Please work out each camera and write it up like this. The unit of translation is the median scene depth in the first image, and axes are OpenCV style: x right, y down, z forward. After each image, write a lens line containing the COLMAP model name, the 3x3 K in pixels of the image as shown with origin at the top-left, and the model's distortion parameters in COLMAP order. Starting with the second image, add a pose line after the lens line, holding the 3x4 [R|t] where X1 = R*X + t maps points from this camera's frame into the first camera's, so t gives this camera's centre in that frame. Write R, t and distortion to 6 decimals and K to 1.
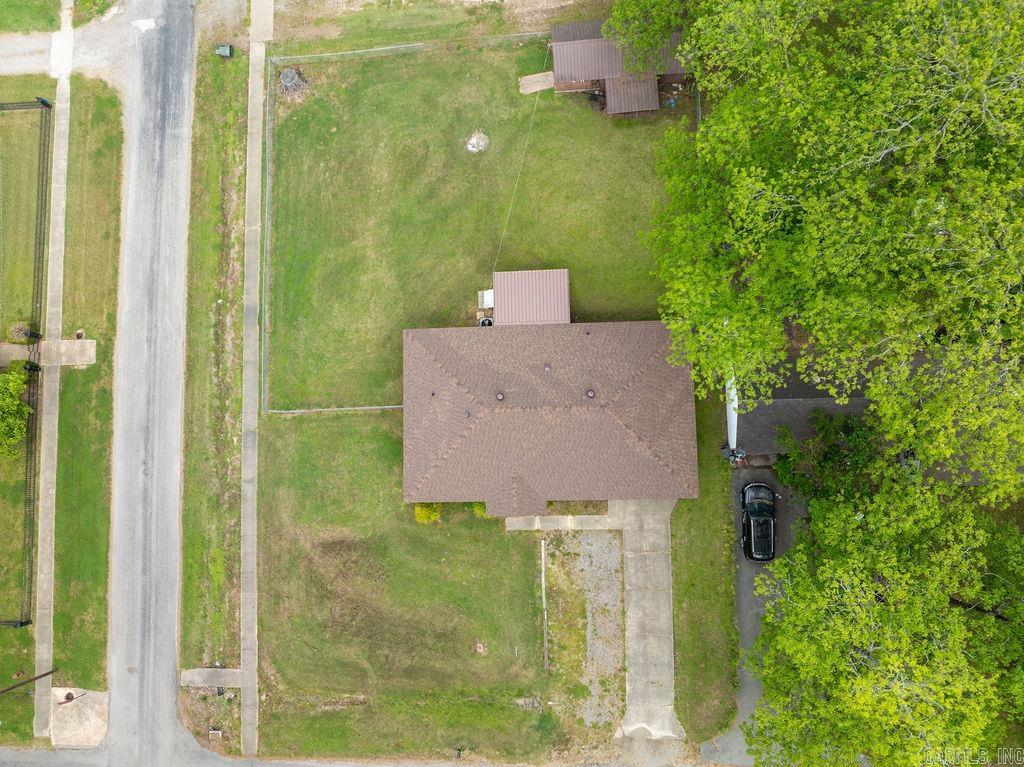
lens RADIAL K [[793.1, 0, 512.0], [0, 793.1, 383.5], [0, 0, 1]] dist [-0.039565, 0.002655]
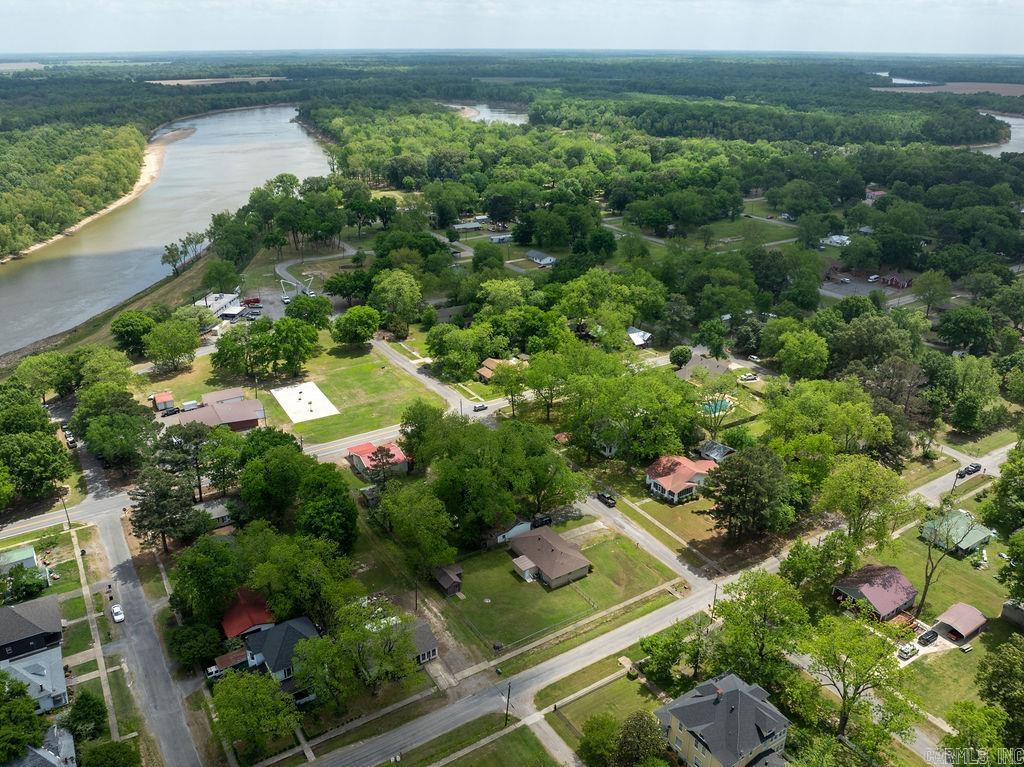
lens RADIAL K [[793.1, 0, 512.0], [0, 793.1, 383.5], [0, 0, 1]] dist [-0.039565, 0.002655]
pose [[-0.514636, -0.247593, 0.820882, -2.414135], [0.855811, -0.089917, 0.509414, -1.717717], [-0.052316, 0.964683, 0.258167, -0.614976]]
